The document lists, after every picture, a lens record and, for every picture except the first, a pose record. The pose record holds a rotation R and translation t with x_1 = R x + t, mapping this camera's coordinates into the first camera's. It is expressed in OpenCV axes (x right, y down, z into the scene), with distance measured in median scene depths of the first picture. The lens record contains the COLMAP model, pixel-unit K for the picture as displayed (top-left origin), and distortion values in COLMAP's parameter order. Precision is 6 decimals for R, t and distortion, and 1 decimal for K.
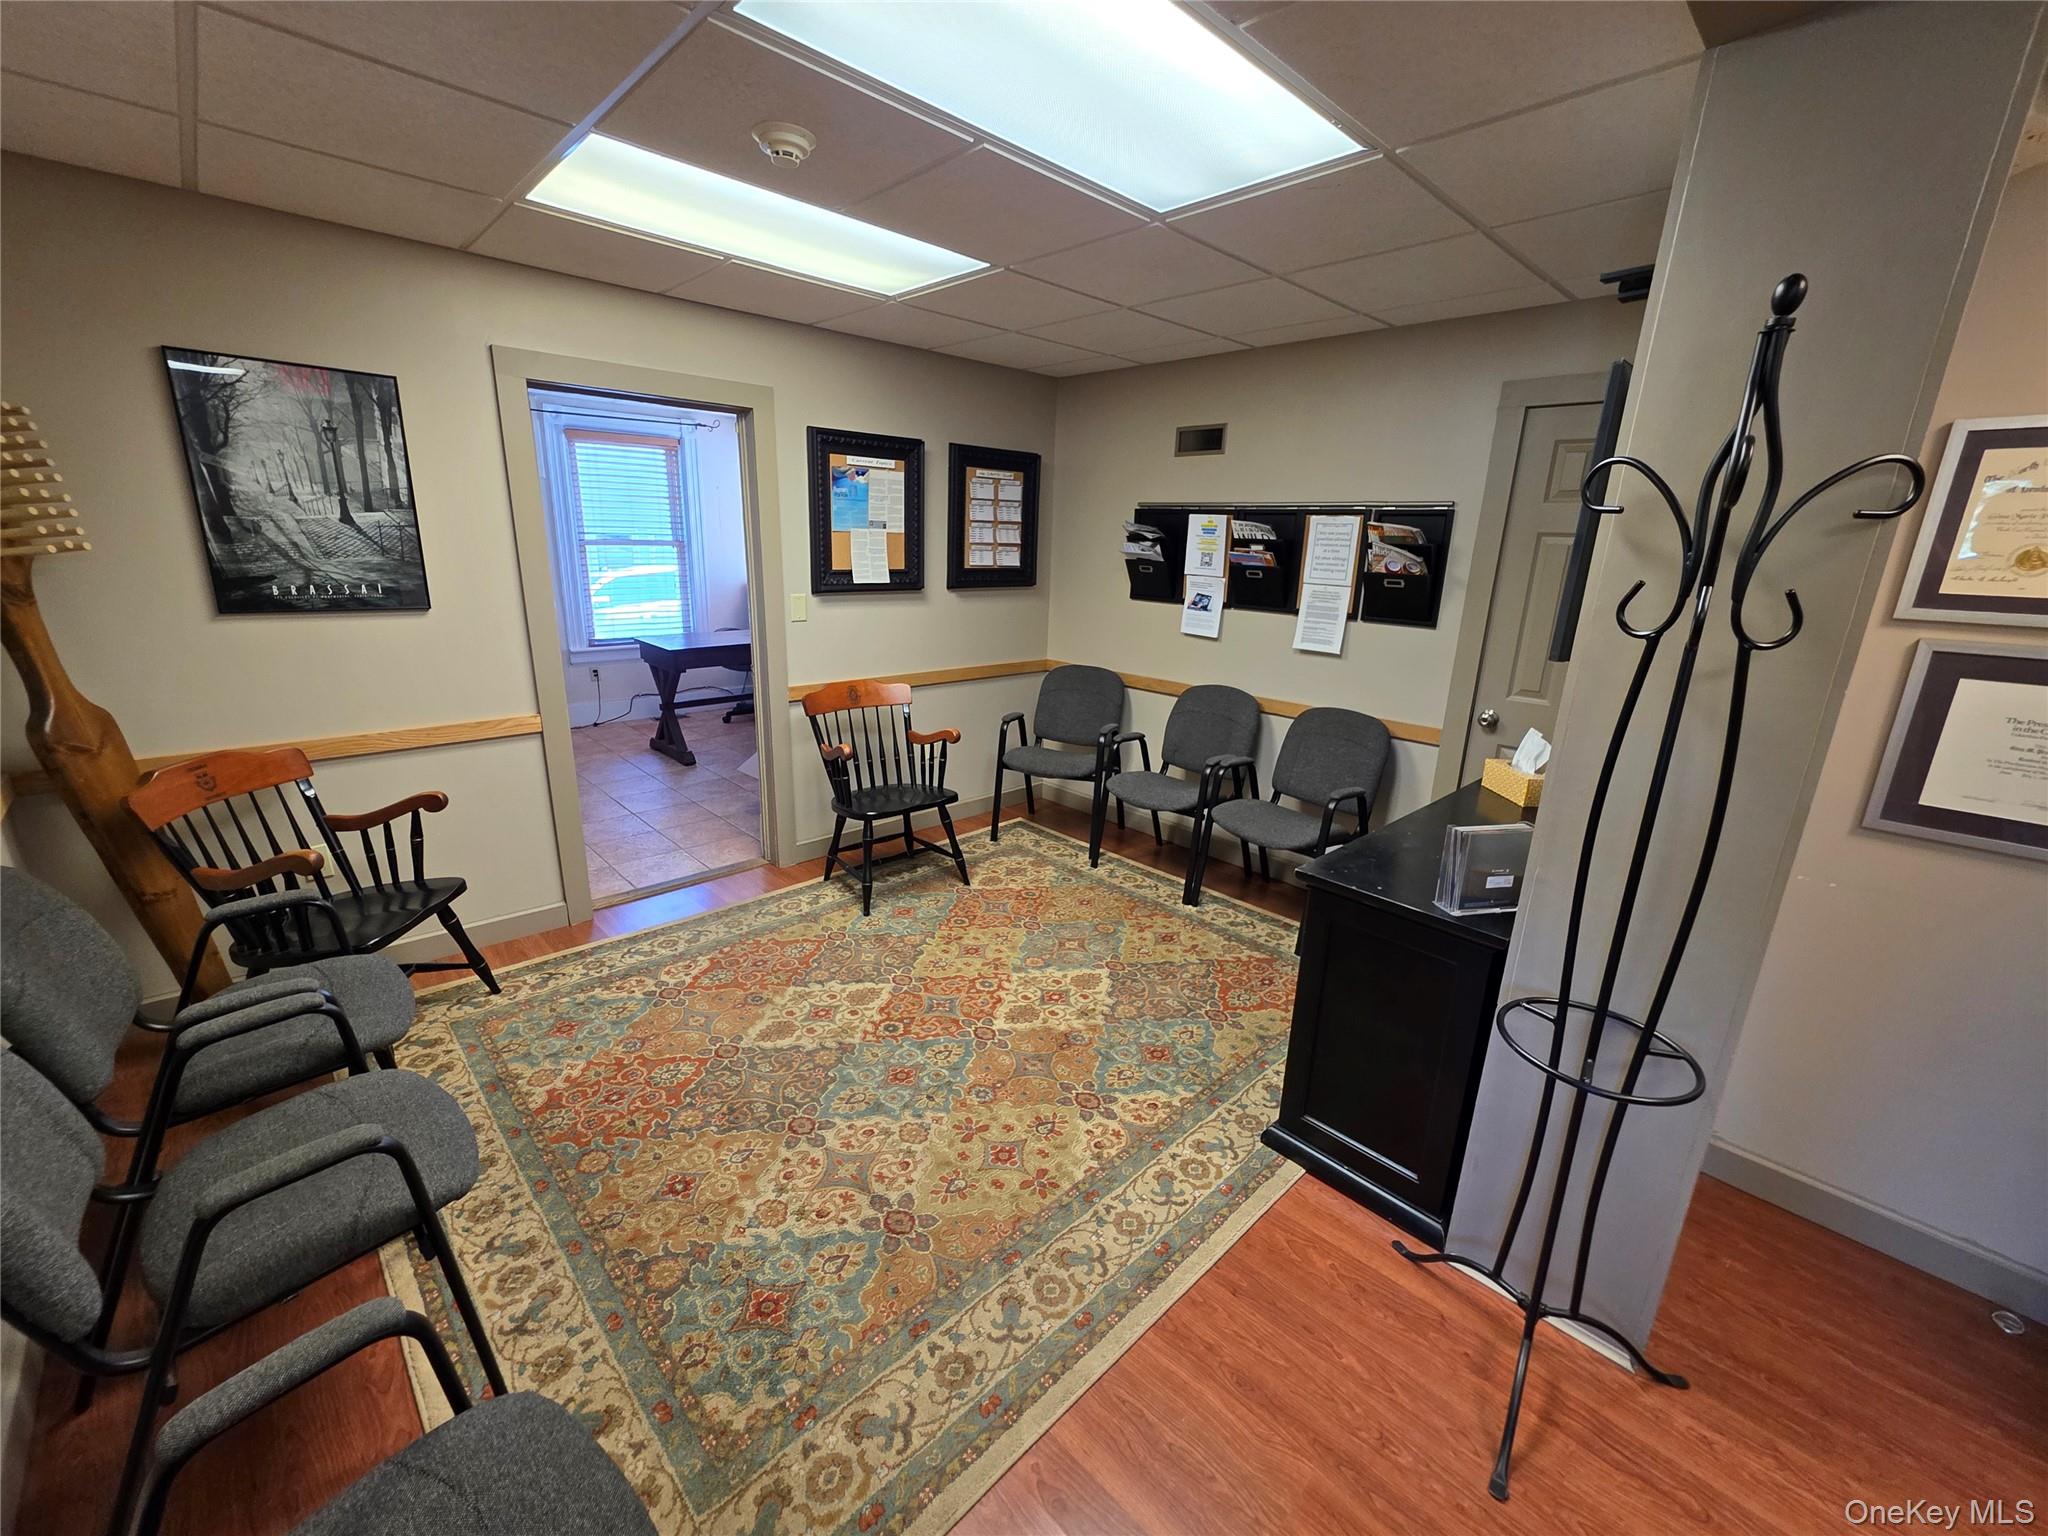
lens RADIAL K [[830.1, 0, 1023.5], [0, 830.1, 768.0], [0, 0, 1]] dist [-0.000143, -0.000354]
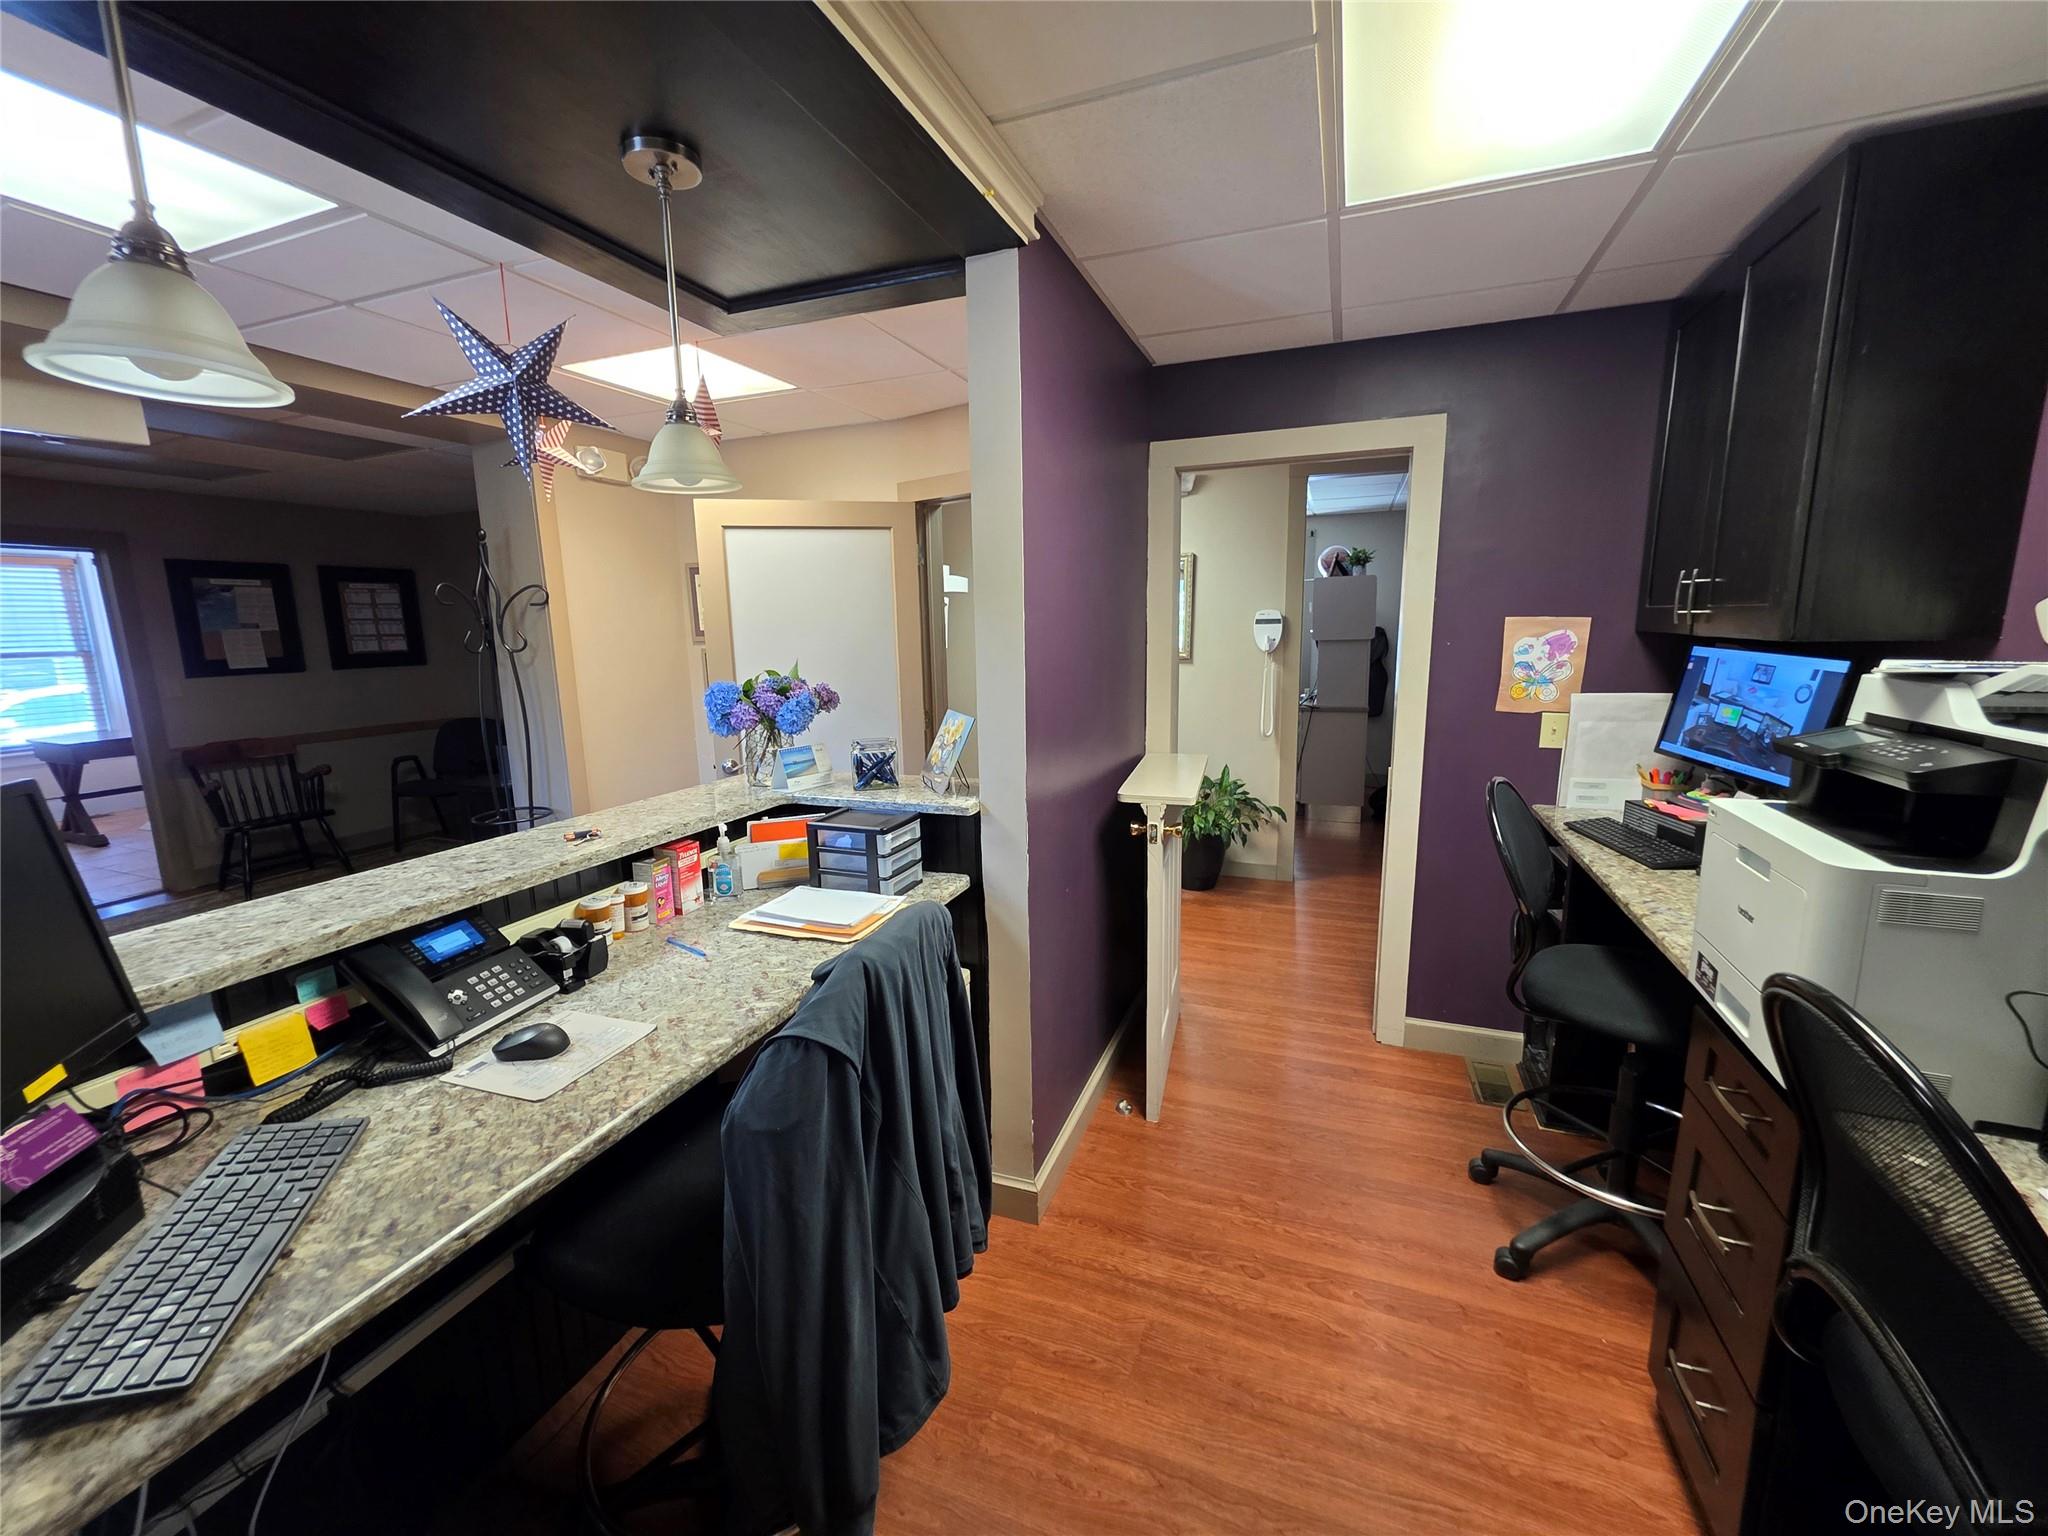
lens RADIAL K [[830.1, 0, 1020.7], [0, 830.1, 759.3], [0, 0, 1]] dist [-0.000143, -0.000354]
pose [[0.910302, -0.115487, 0.397508, 0.371578], [0.157269, 0.984776, -0.074046, 0.202980], [-0.382905, 0.129920, 0.914606, -0.640079]]
